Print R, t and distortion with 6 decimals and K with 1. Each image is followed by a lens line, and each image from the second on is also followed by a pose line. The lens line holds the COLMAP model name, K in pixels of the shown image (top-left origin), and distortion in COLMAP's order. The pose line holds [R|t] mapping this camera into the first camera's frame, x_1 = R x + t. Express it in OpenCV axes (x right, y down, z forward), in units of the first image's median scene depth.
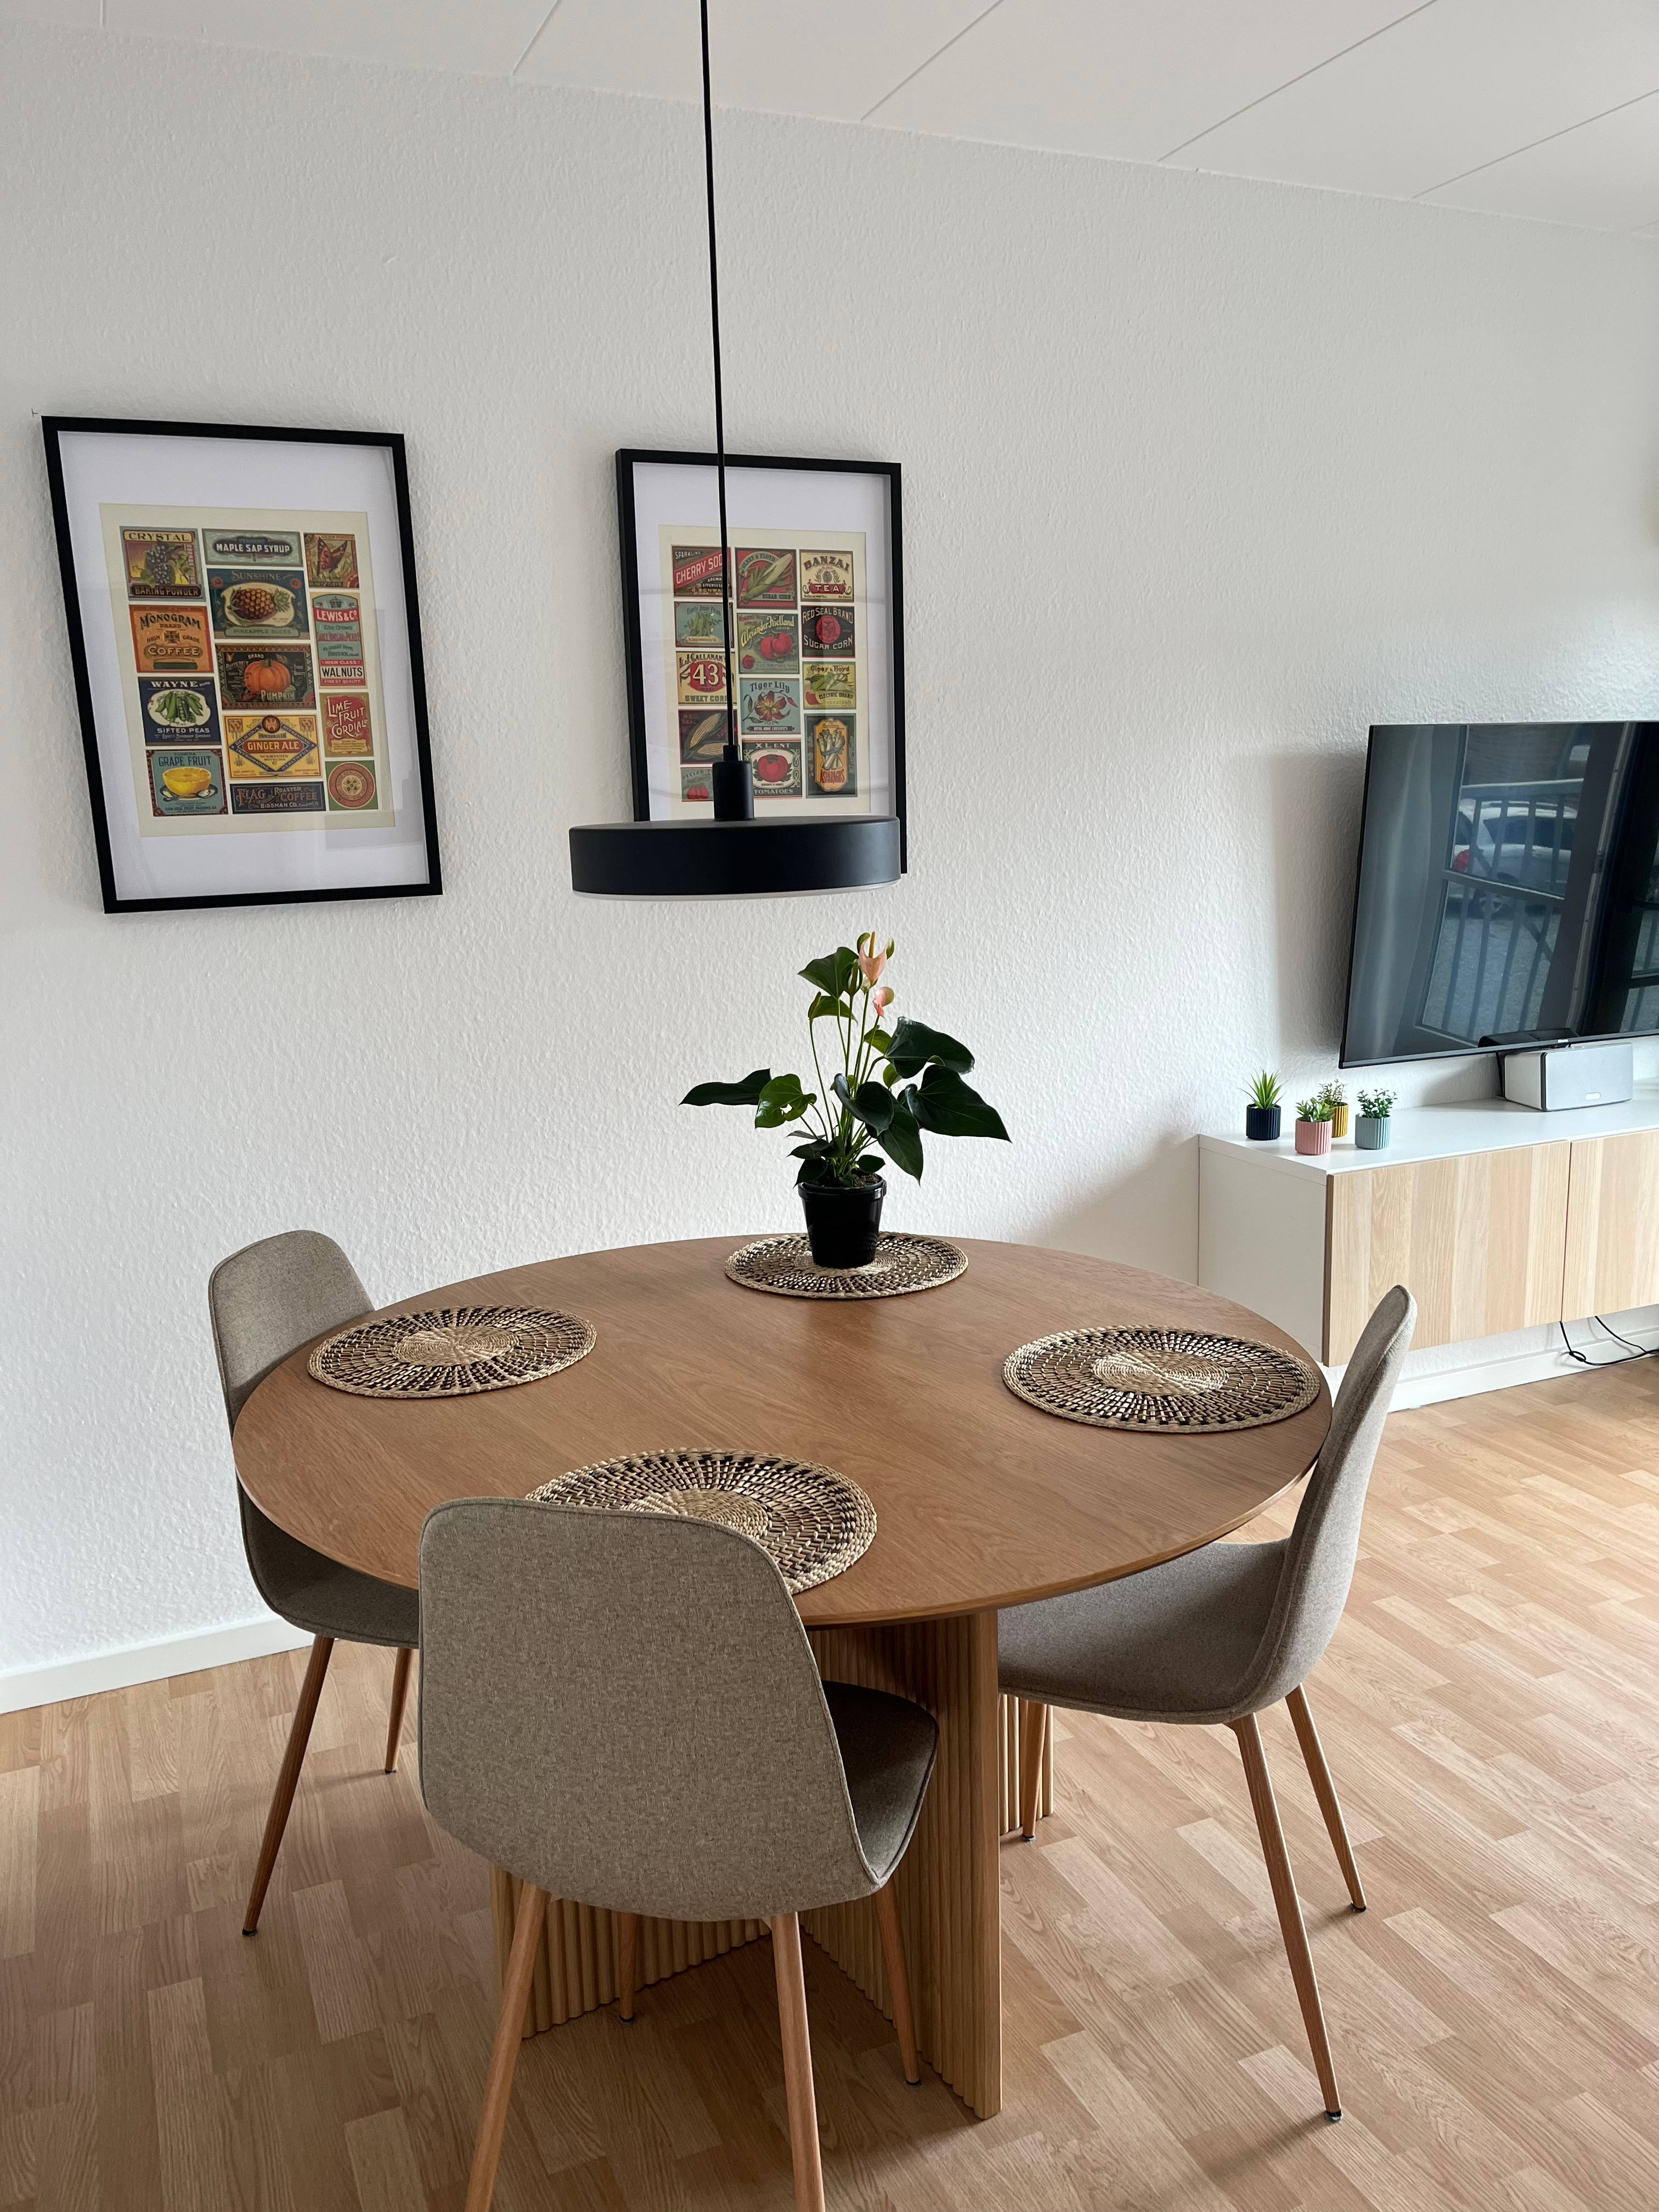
lens RADIAL K [[1671.7, 0, 821.1], [0, 1671.7, 1099.9], [0, 0, 1]] dist [0.056092, -0.070231]
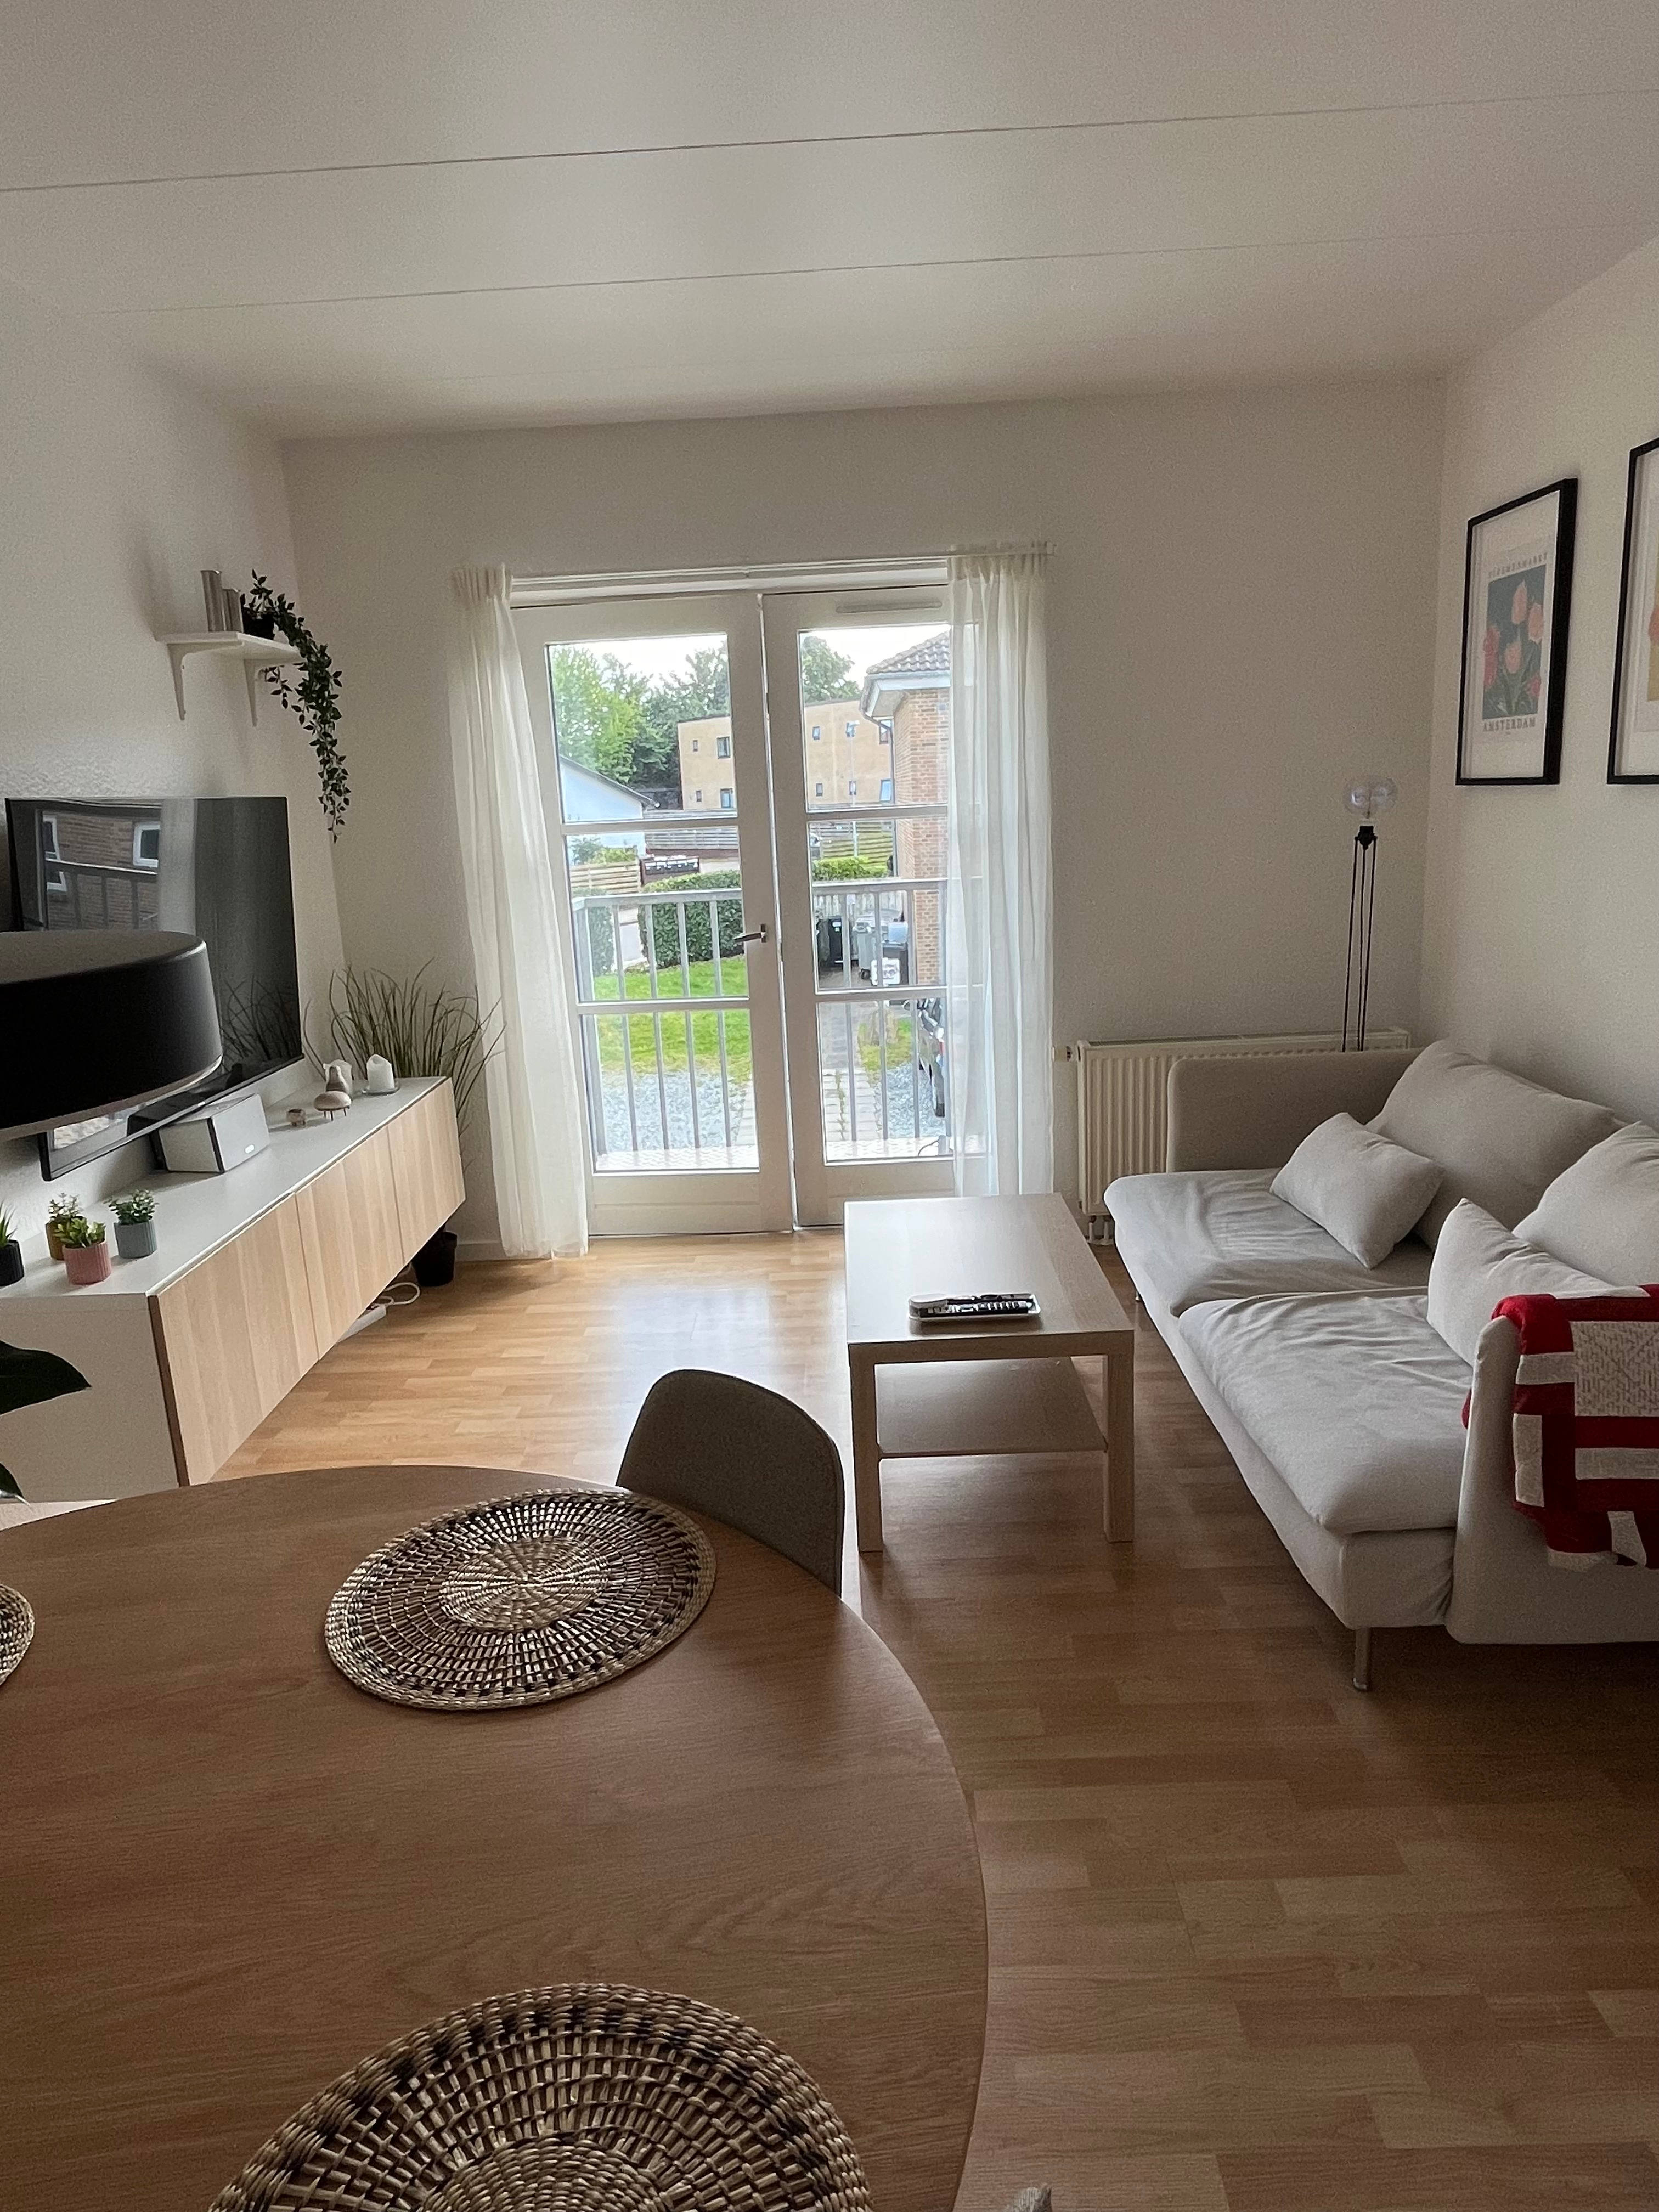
lens RADIAL K [[1340.8, 0, 843.0], [0, 1340.8, 1085.5], [0, 0, 1]] dist [-0.037581, -0.000529]
pose [[0.396042, -0.182791, 0.899855, -0.207245], [0.202091, 0.973308, 0.108769, -0.081680], [-0.895718, 0.138775, 0.422411, 0.443546]]
